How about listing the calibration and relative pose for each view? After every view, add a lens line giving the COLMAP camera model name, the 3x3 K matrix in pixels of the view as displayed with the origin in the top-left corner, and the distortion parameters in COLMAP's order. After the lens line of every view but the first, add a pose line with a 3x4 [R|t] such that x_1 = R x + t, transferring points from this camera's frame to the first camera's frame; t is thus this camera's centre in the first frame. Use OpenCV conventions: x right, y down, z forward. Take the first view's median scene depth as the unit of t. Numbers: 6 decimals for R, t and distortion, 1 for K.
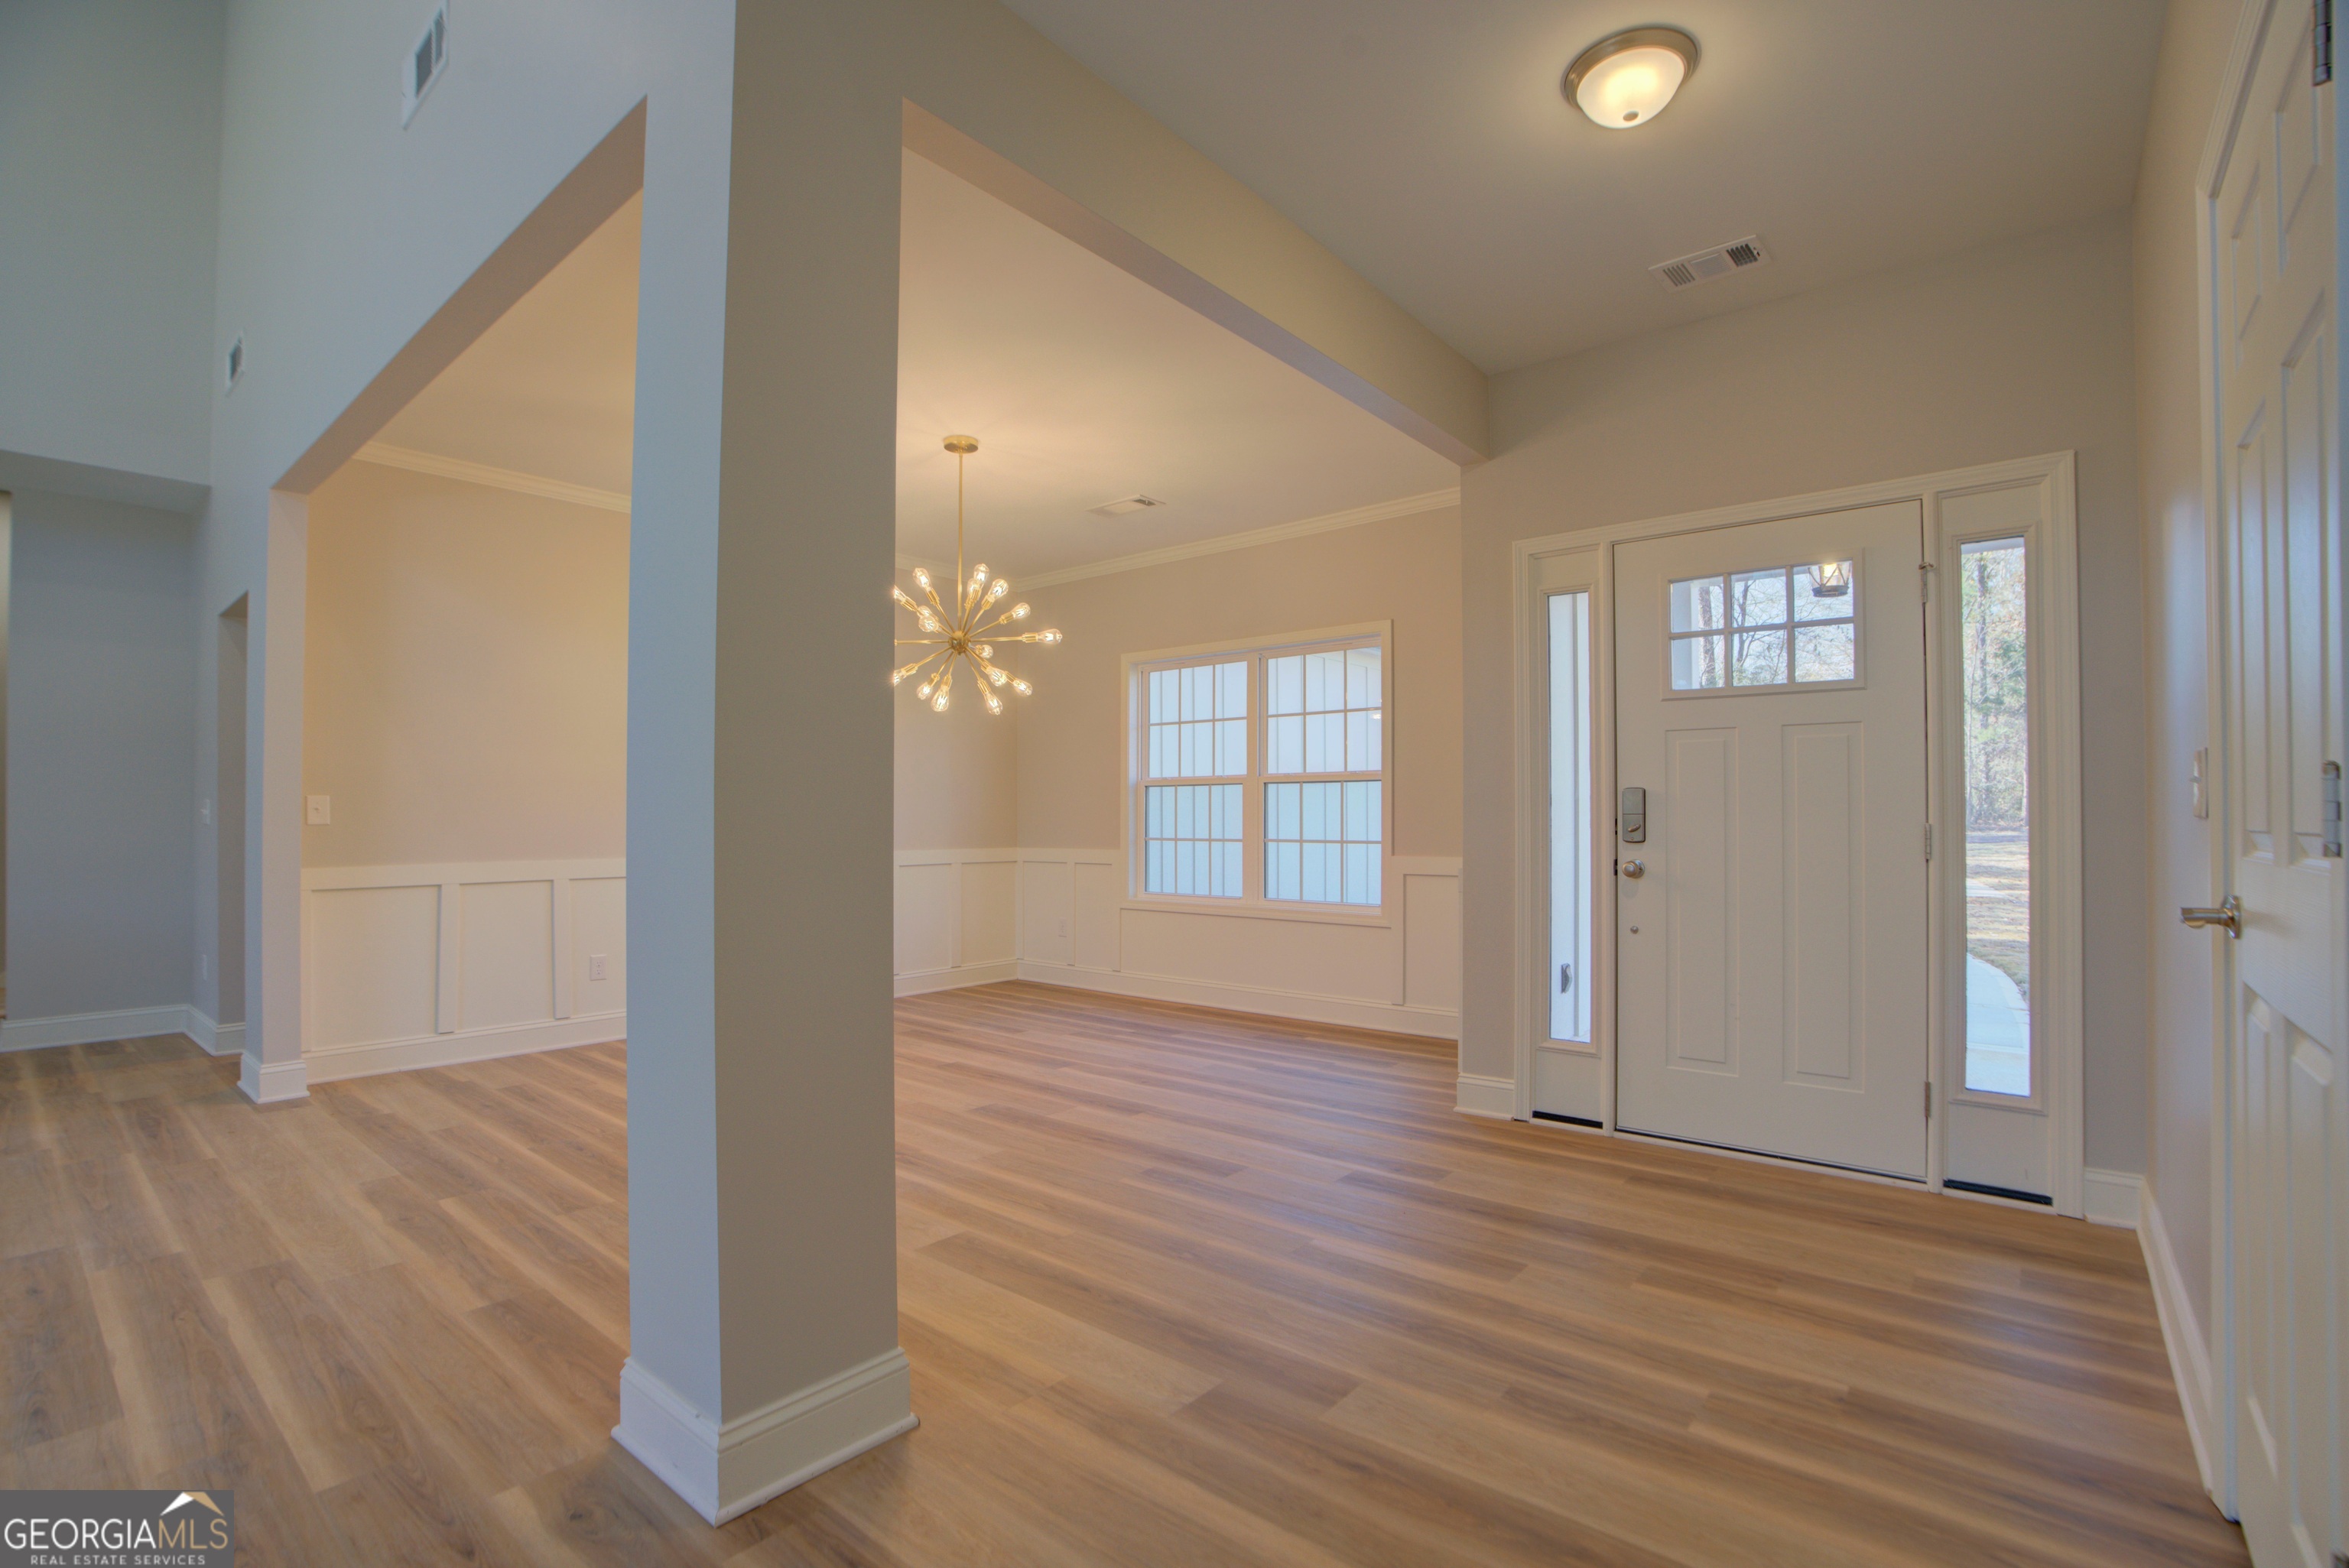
lens RADIAL K [[1064.7, 0, 1188.6], [0, 1064.7, 816.2], [0, 0, 1]] dist [-0.075316, 0.024881]
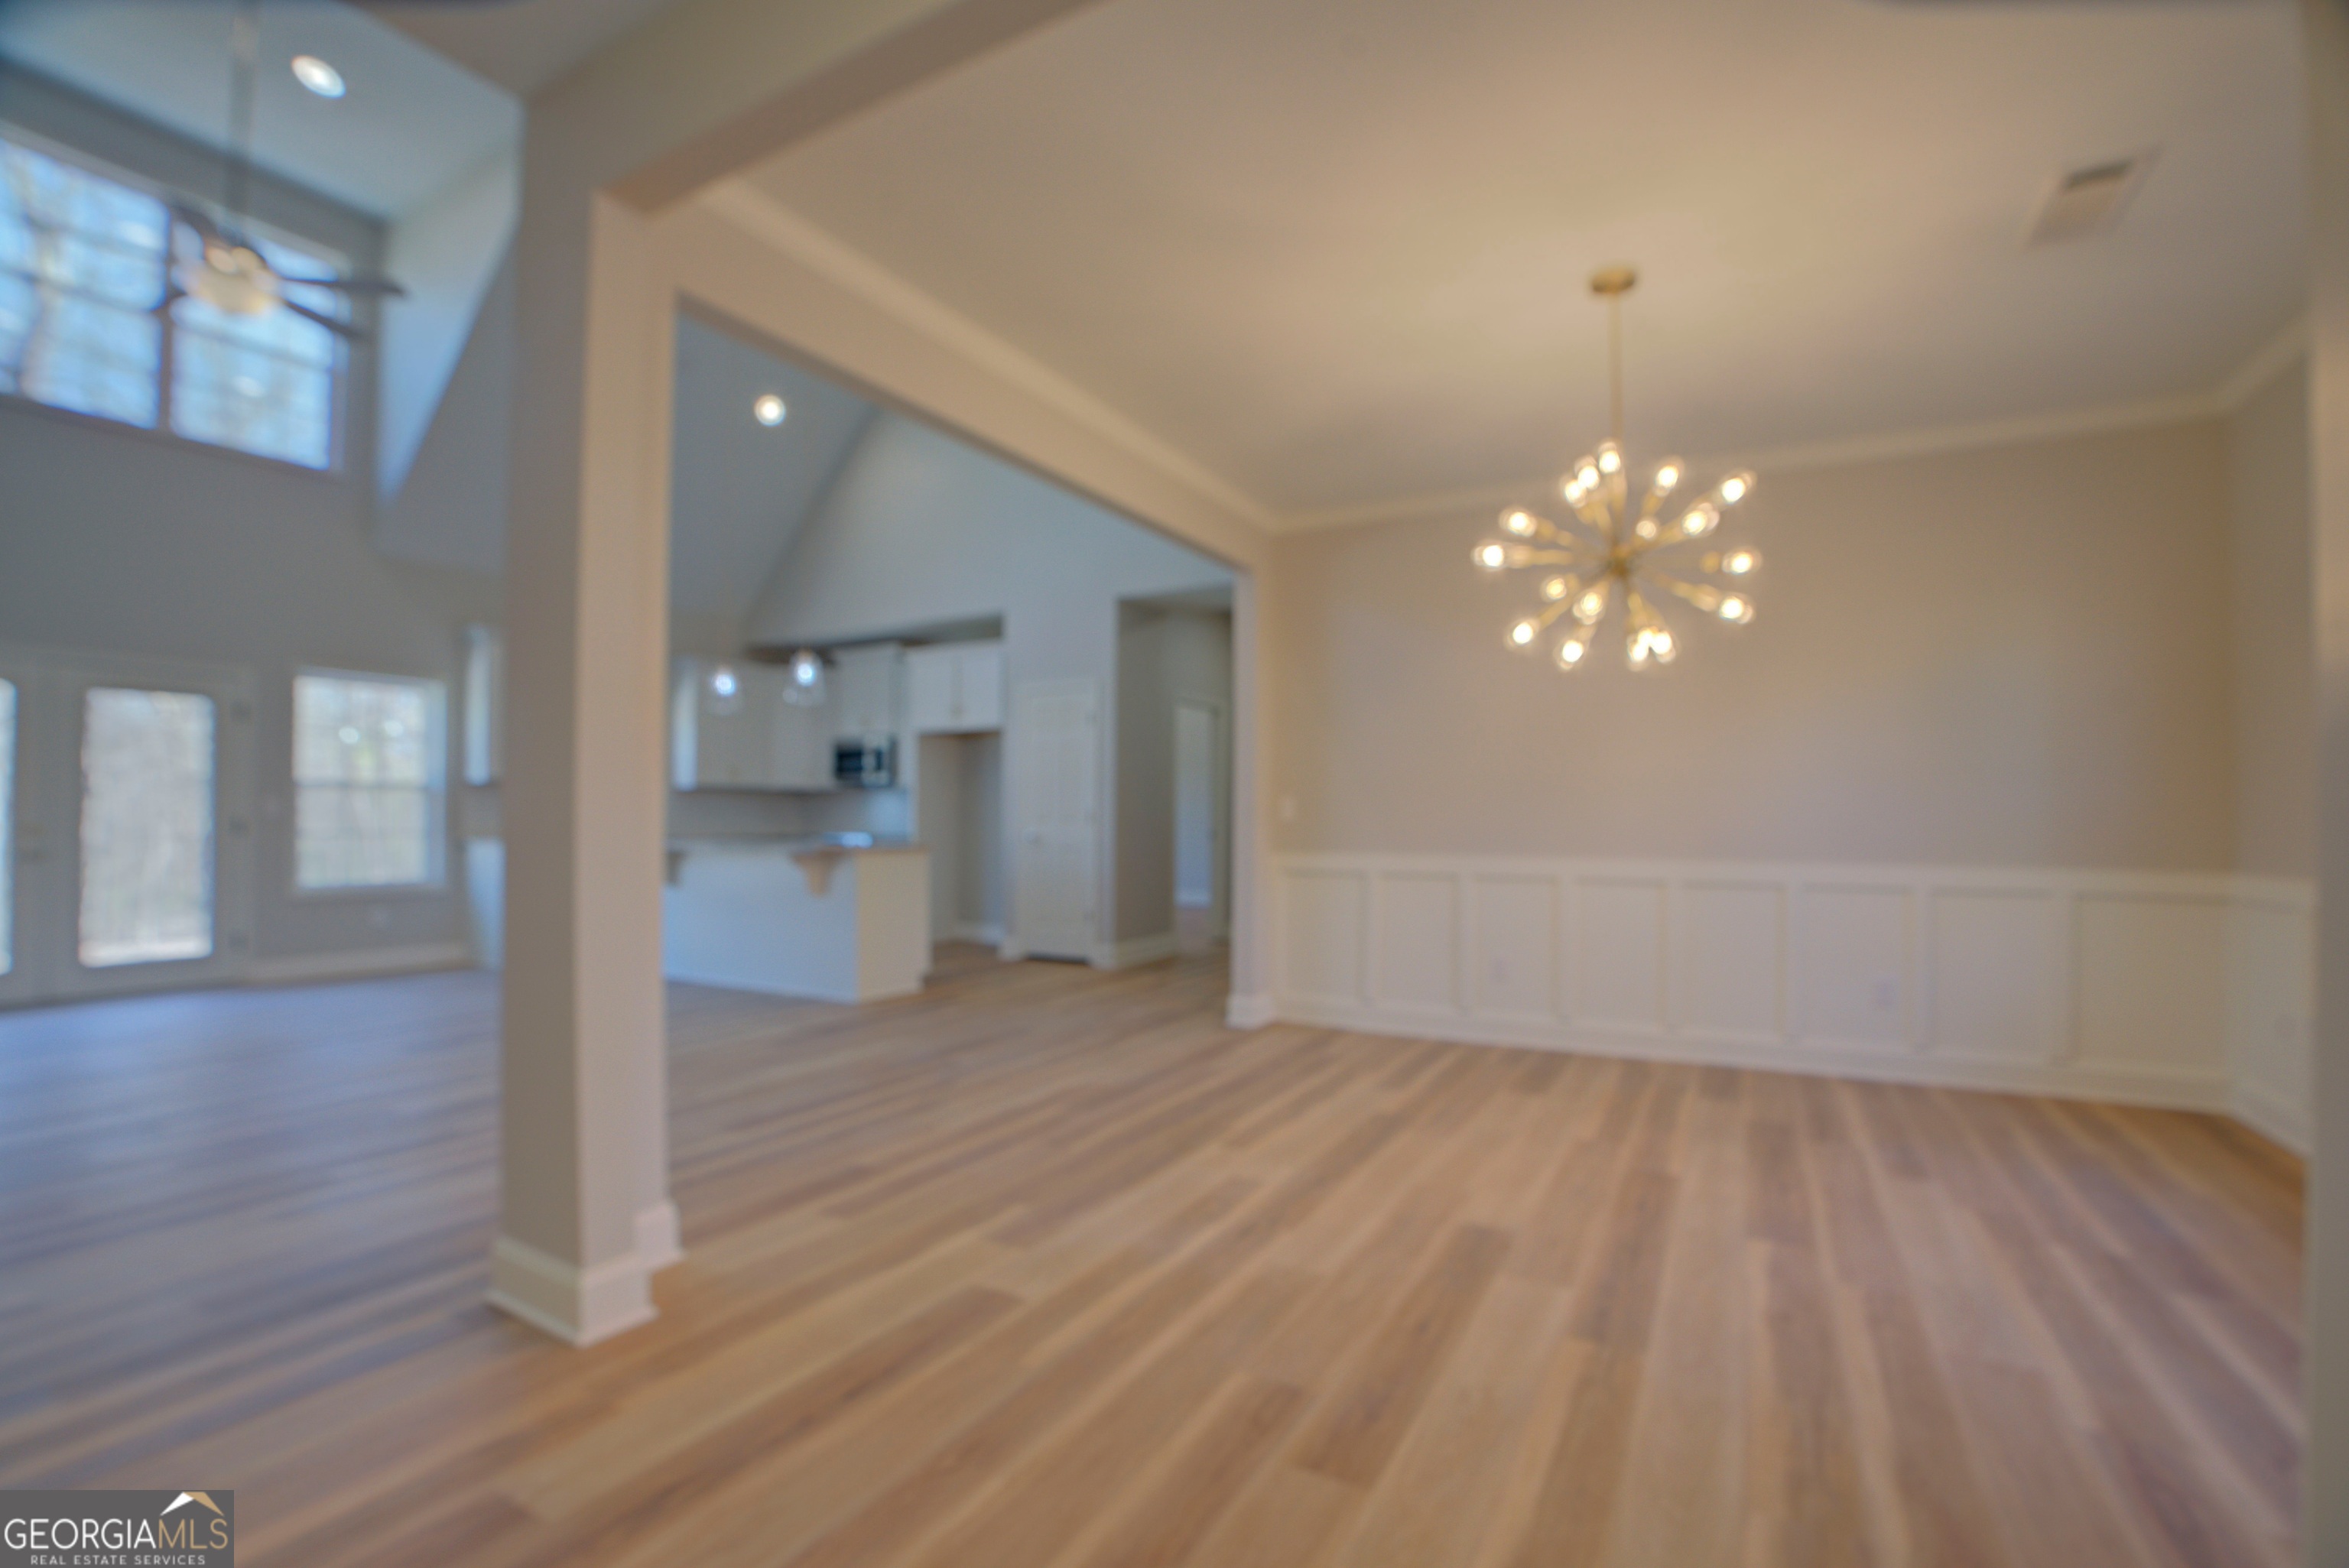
lens RADIAL K [[1067.8, 0, 1185.5], [0, 1067.8, 804.1], [0, 0, 1]] dist [-0.070926, 0.029564]
pose [[0.182936, -0.008800, -0.983085, 0.581230], [-0.000495, 0.999959, -0.009043, 0.000284], [0.983125, 0.002141, 0.182924, 0.861530]]
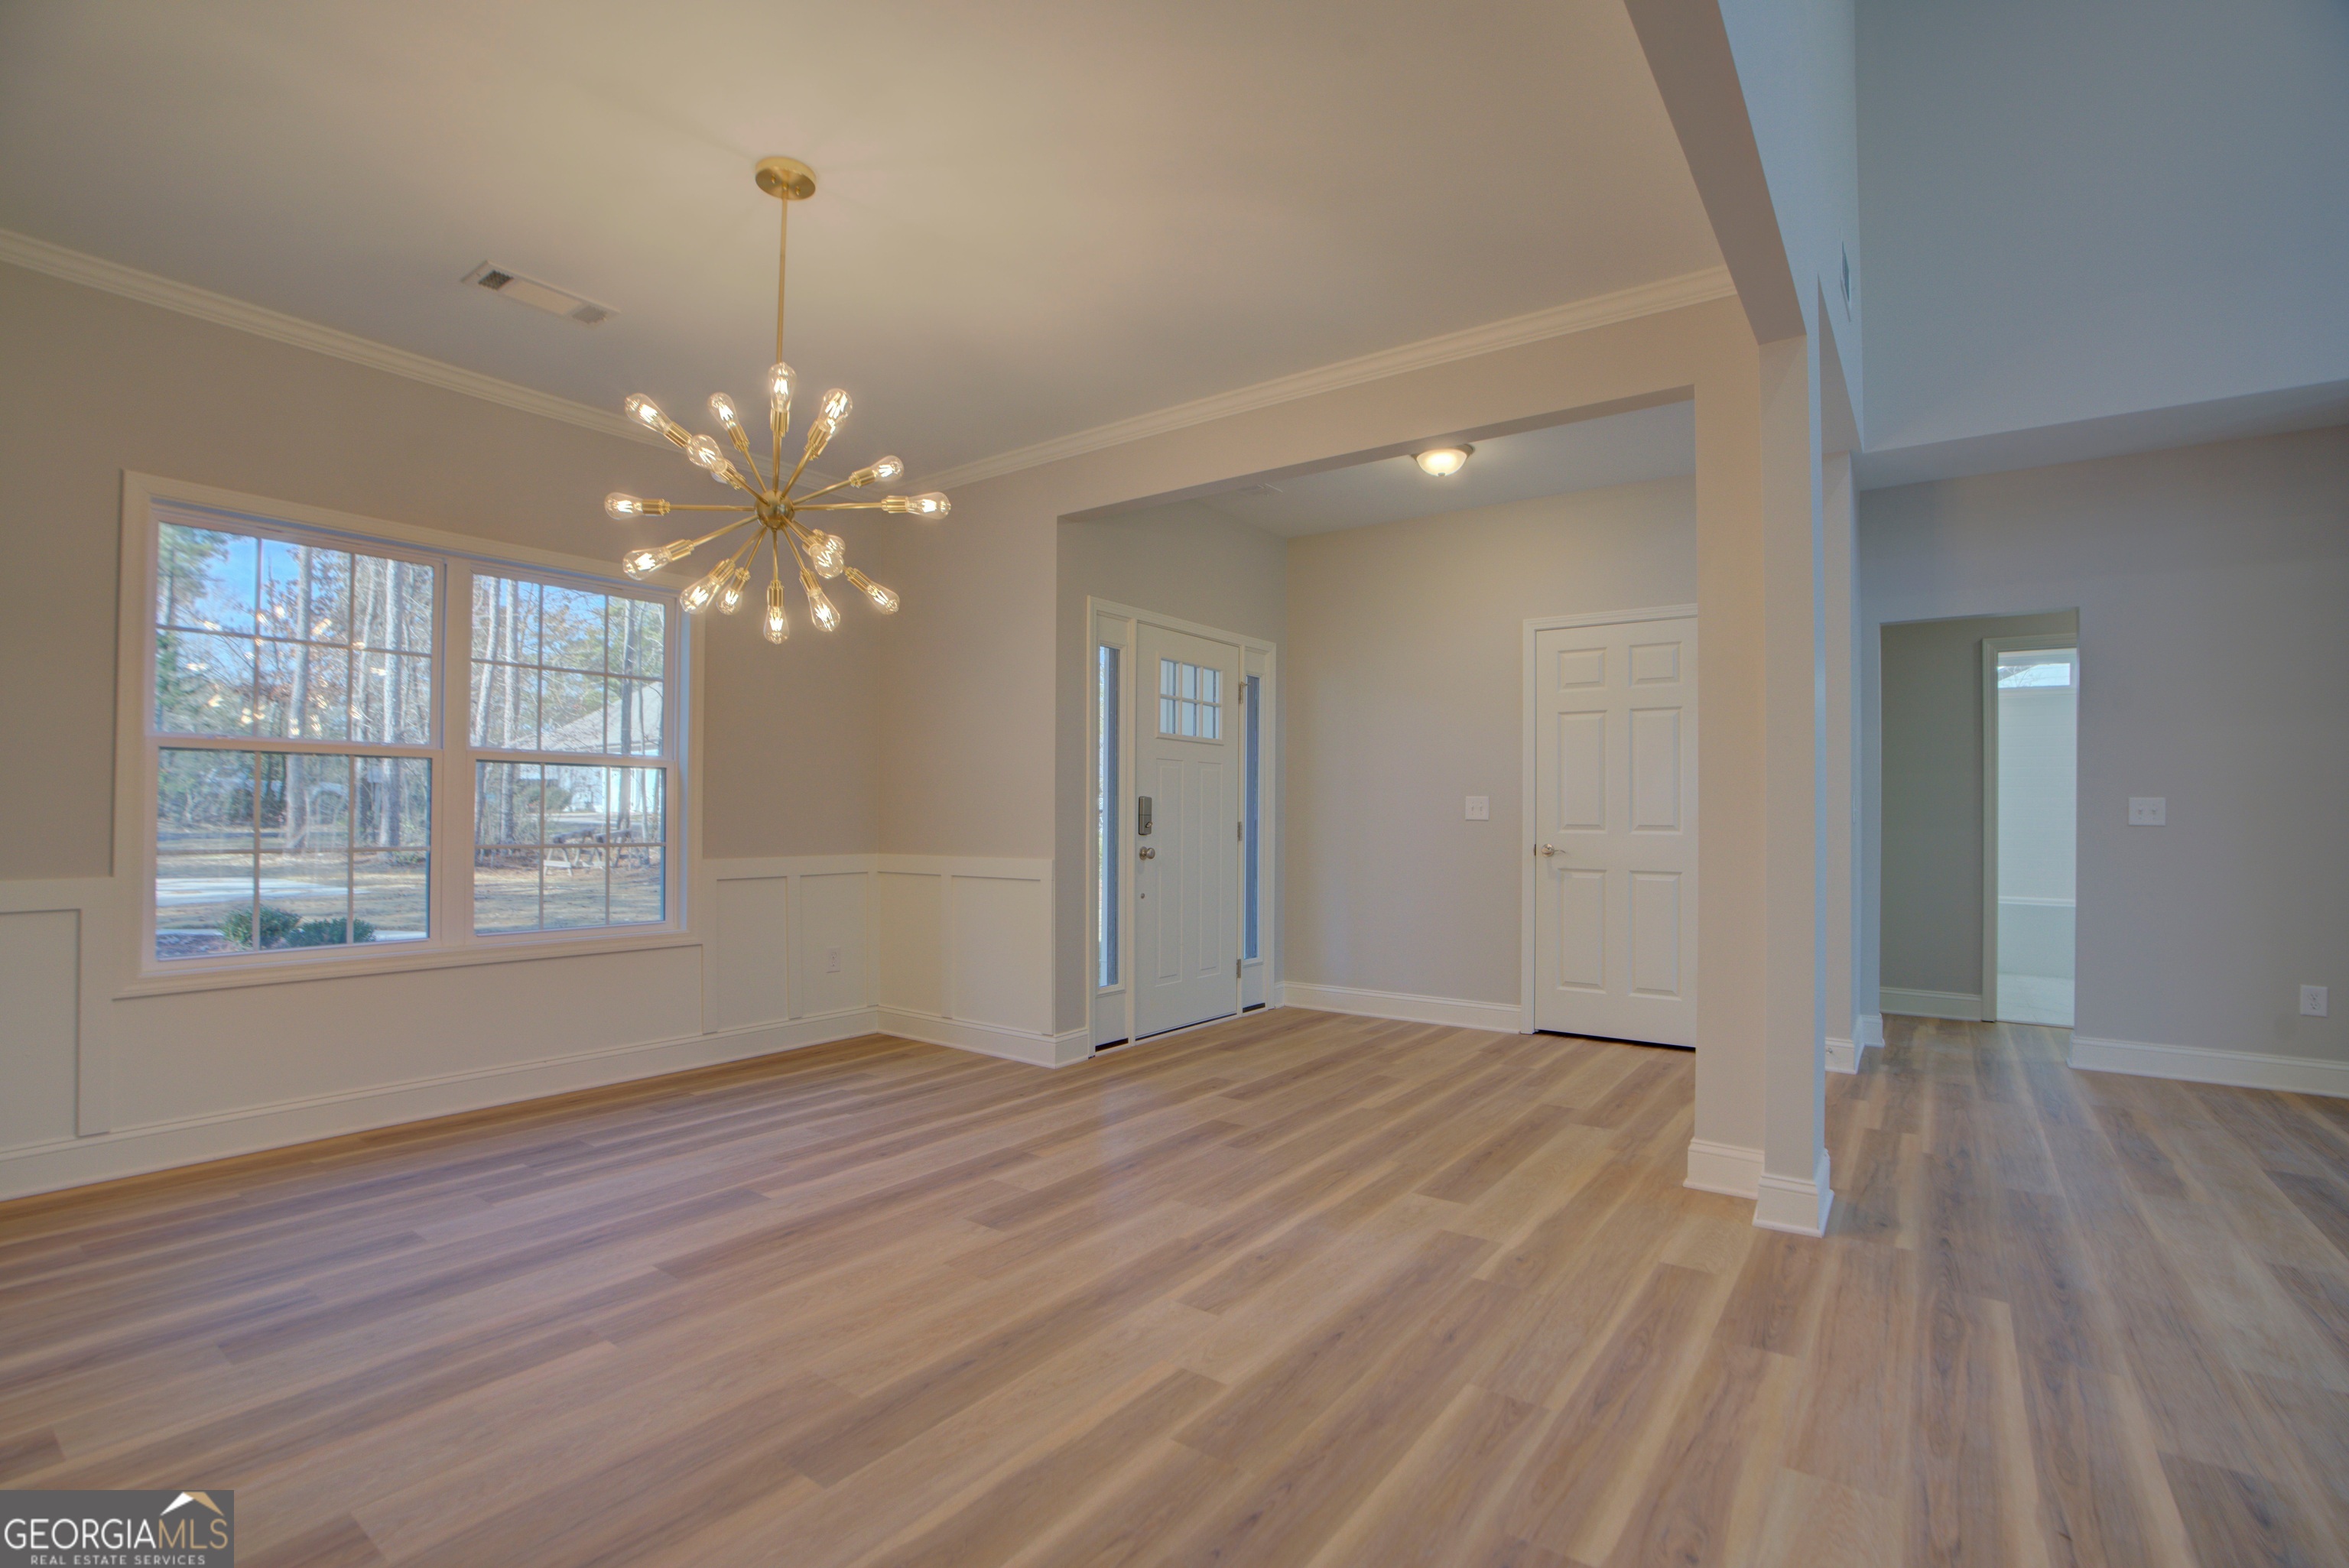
lens RADIAL K [[1067.8, 0, 1185.5], [0, 1067.8, 804.1], [0, 0, 1]] dist [-0.070926, 0.029564]
pose [[-0.060018, 0.014539, 0.998091, -1.164881], [-0.009808, 0.999837, -0.015154, 0.006130], [-0.998149, -0.010699, -0.059866, 1.166085]]
